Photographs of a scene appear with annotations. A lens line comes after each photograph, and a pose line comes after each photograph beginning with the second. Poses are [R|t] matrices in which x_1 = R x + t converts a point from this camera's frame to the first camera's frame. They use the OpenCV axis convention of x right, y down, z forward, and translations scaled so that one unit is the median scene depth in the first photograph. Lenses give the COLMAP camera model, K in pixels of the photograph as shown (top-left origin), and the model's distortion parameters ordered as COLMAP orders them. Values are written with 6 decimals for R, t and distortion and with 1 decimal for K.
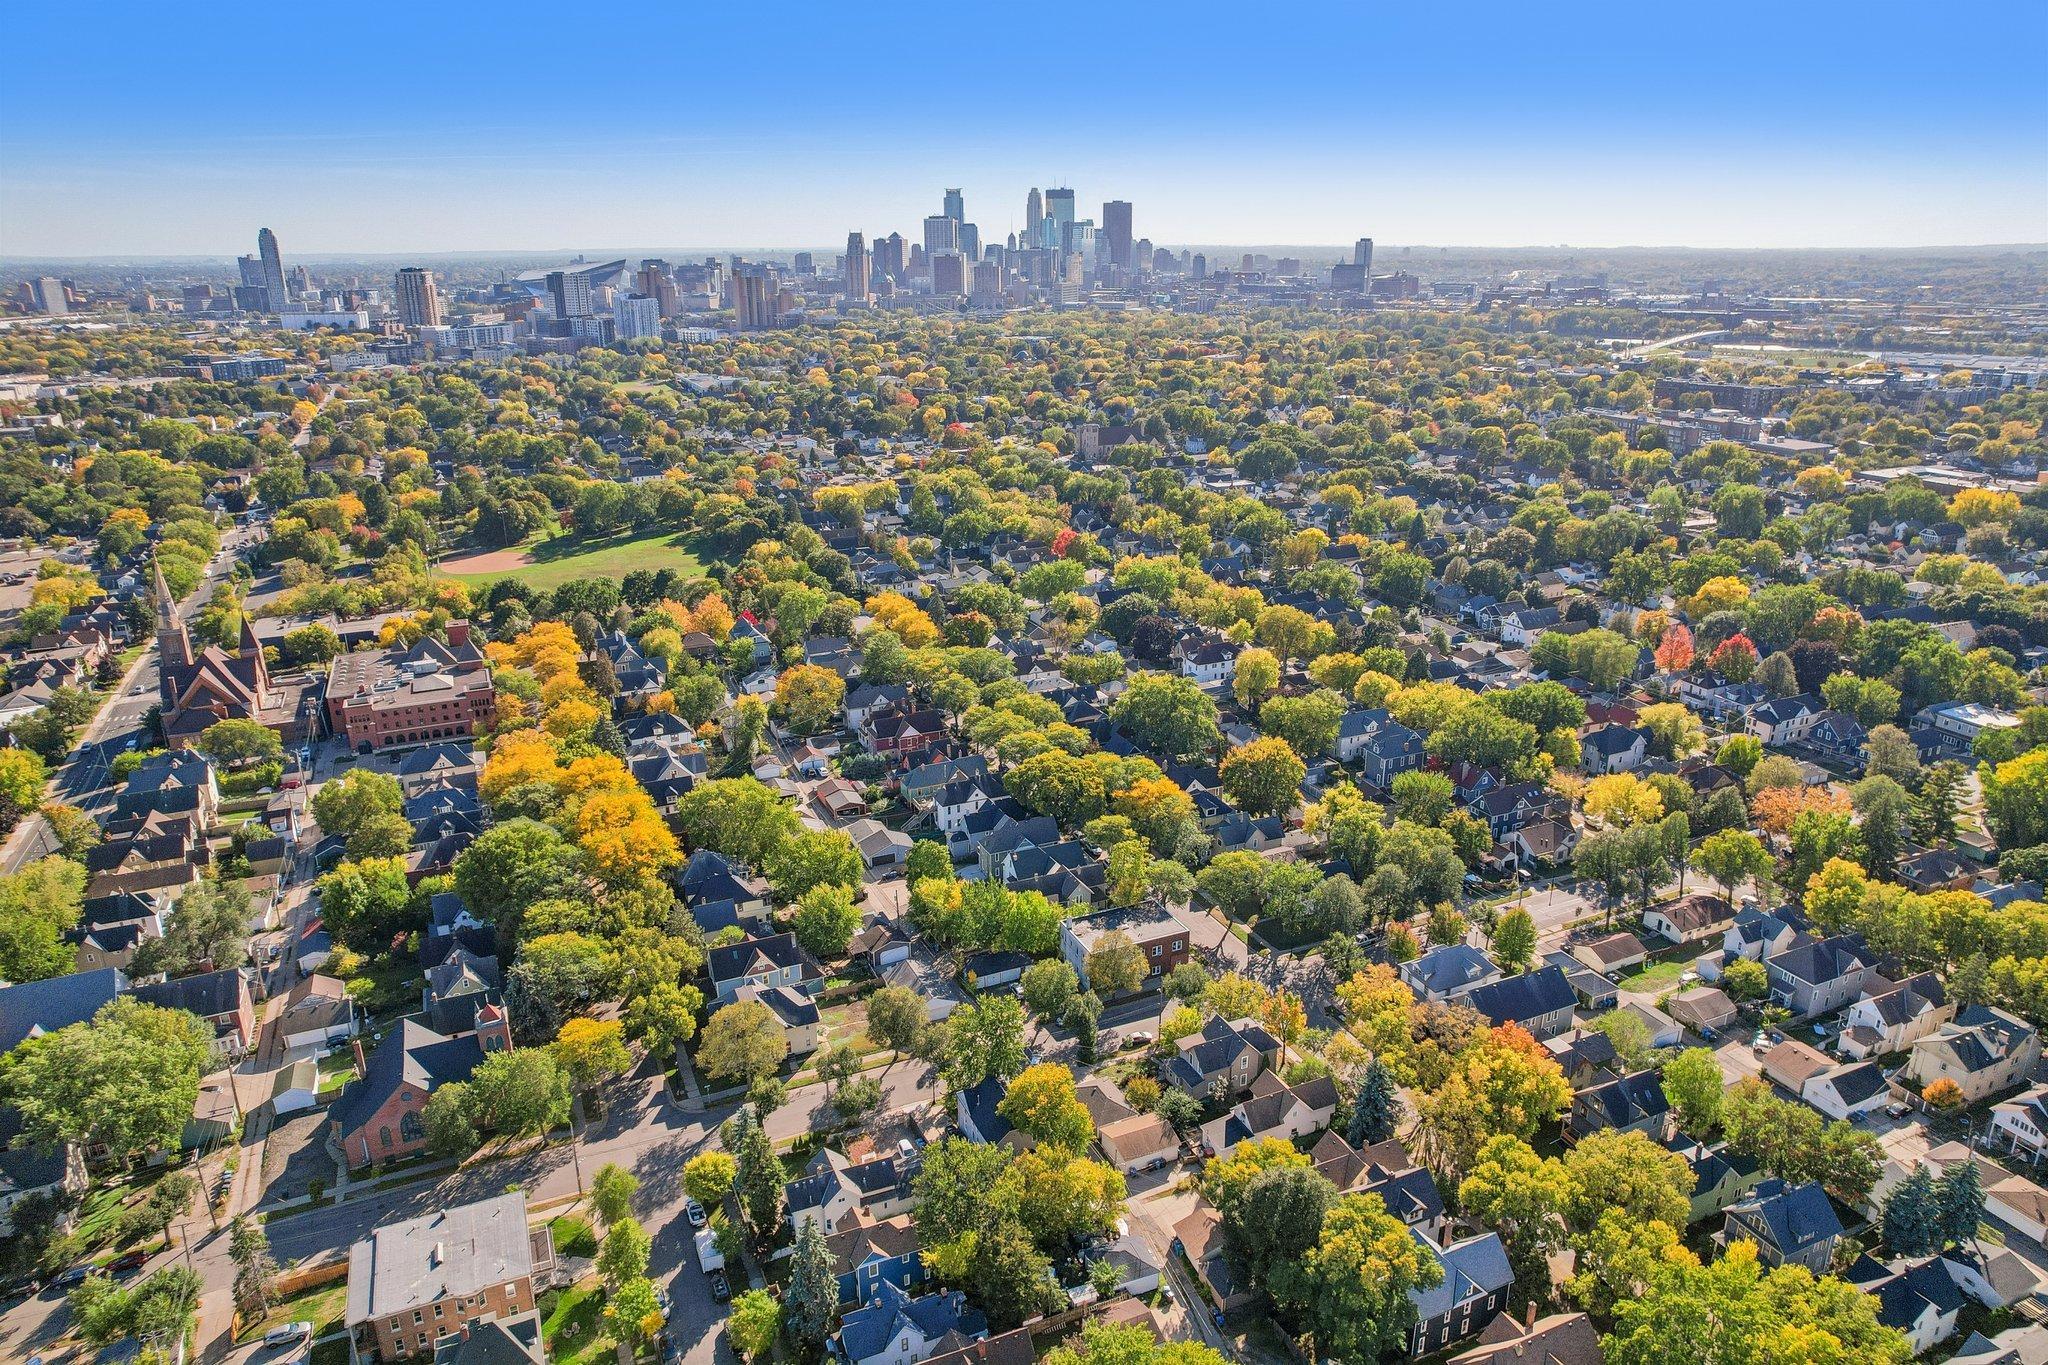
lens RADIAL K [[1303.3, 0, 1030.6], [0, 1303.3, 692.1], [0, 0, 1]] dist [-0.087247, 0.069637]
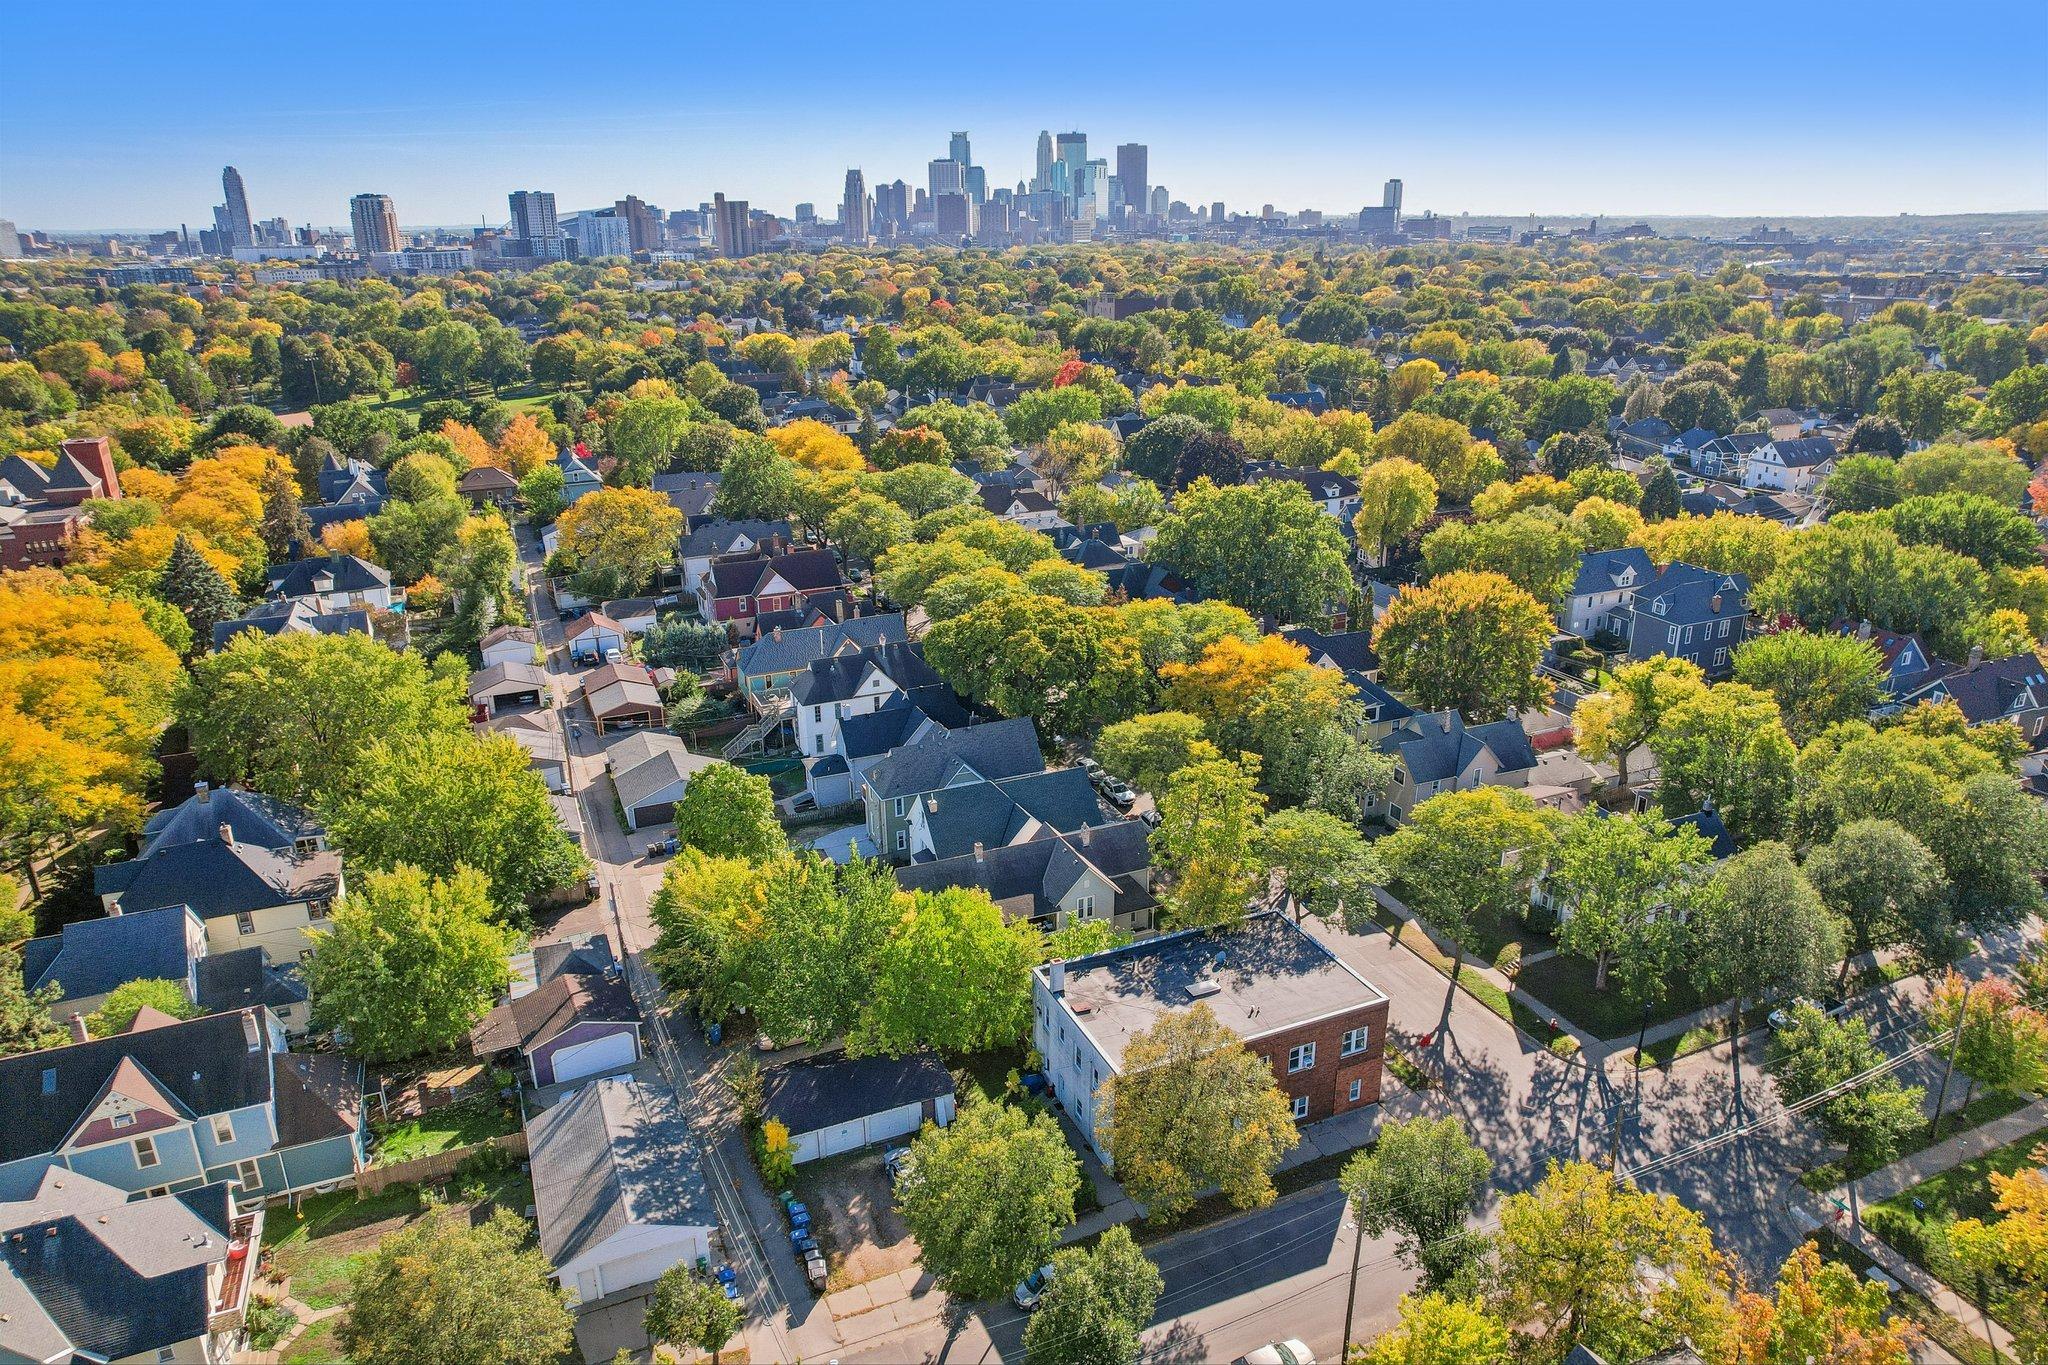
lens RADIAL K [[1303.3, 0, 1030.6], [0, 1303.3, 692.1], [0, 0, 1]] dist [-0.087247, 0.069637]
pose [[0.999955, 0.000862, -0.009475, 0.020758], [-0.000690, 0.999836, 0.018098, 0.073764], [0.009489, -0.018090, 0.999791, 0.516710]]
